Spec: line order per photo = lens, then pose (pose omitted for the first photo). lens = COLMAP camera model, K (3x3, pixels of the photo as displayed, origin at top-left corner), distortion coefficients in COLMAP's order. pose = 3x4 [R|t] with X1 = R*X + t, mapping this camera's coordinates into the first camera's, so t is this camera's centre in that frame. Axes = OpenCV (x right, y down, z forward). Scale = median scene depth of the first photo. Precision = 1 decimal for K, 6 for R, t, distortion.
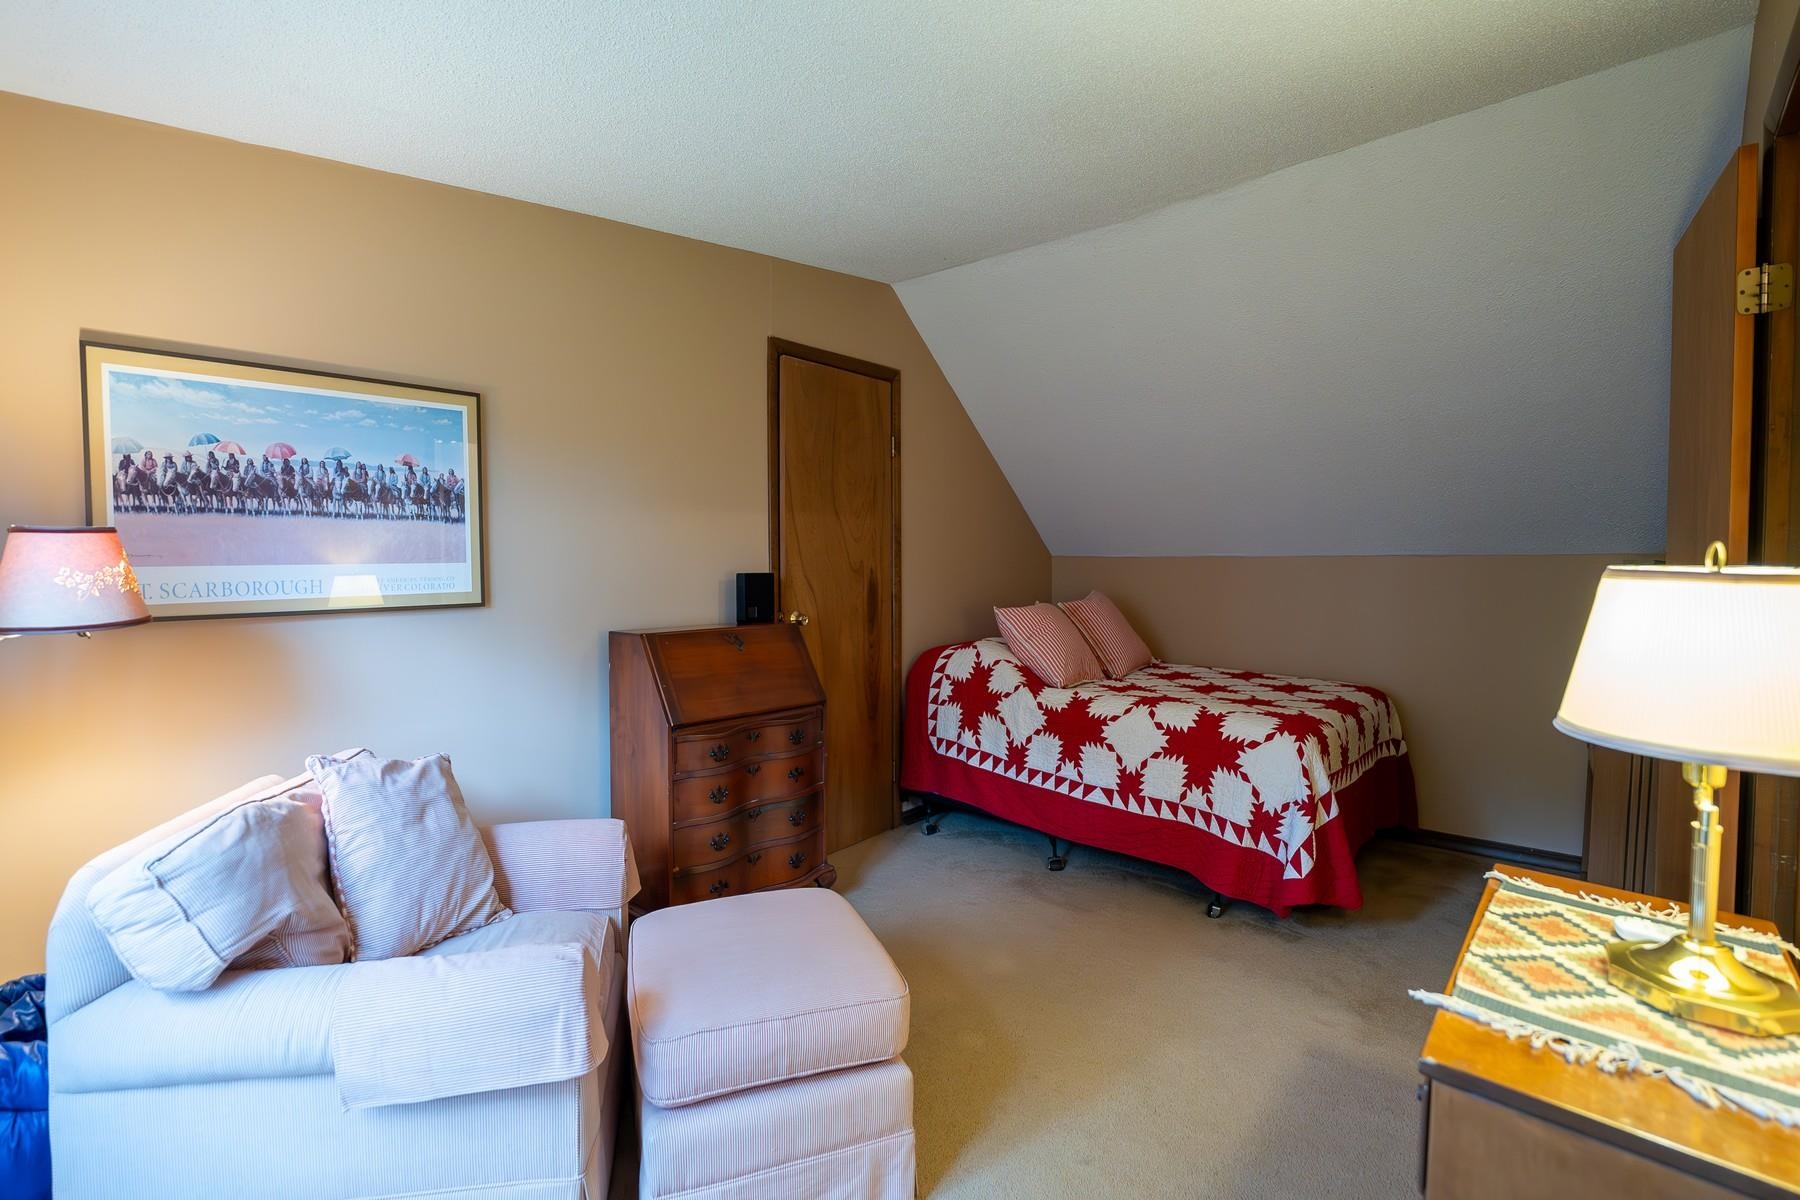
lens RADIAL K [[824.2, 0, 900.0], [0, 824.2, 600.0], [0, 0, 1]] dist [-0.001186, -0.000234]
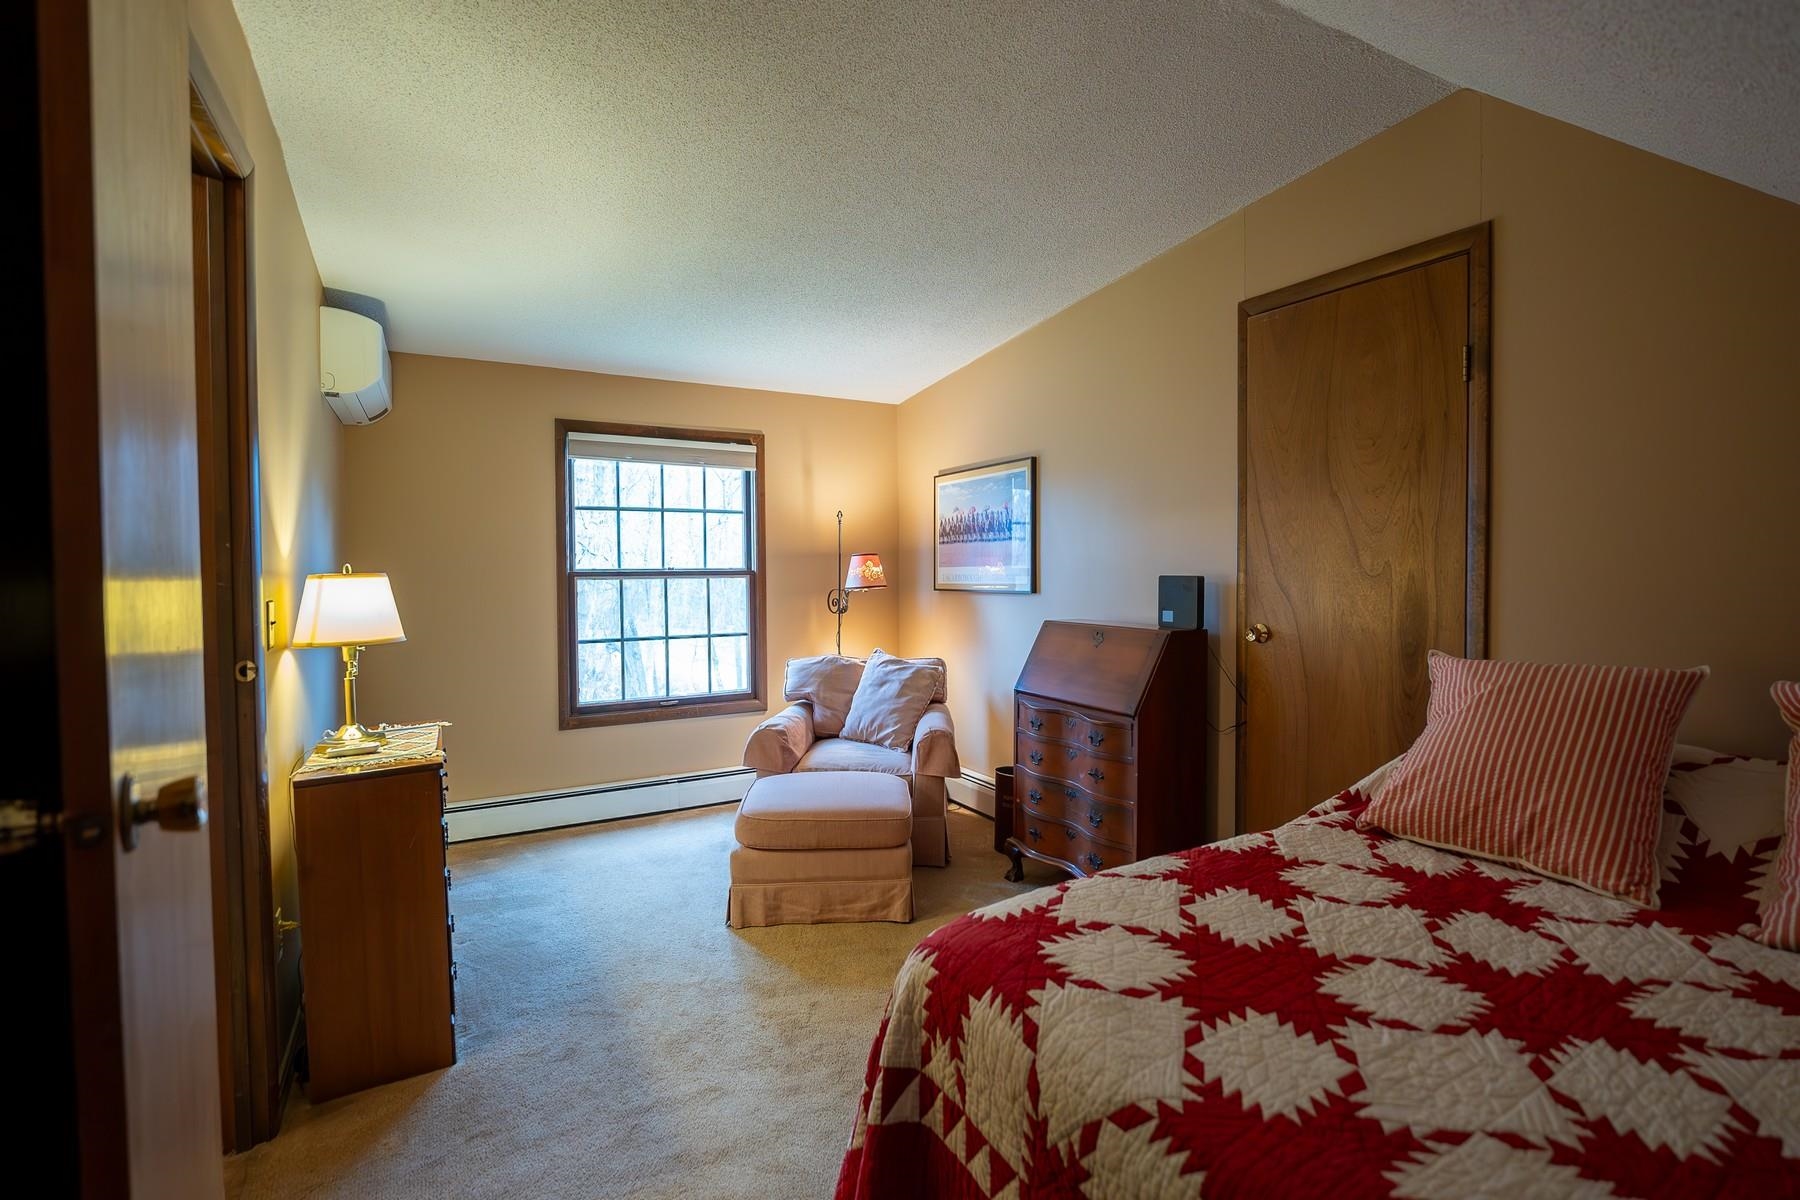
lens RADIAL K [[824.2, 0, 900.0], [0, 824.2, 600.0], [0, 0, 1]] dist [-0.001186, -0.000234]
pose [[-0.321957, 0.034656, -0.946120, 1.175634], [-0.043933, 0.997706, 0.051496, -0.056037], [0.945734, 0.058145, -0.319696, 1.434786]]
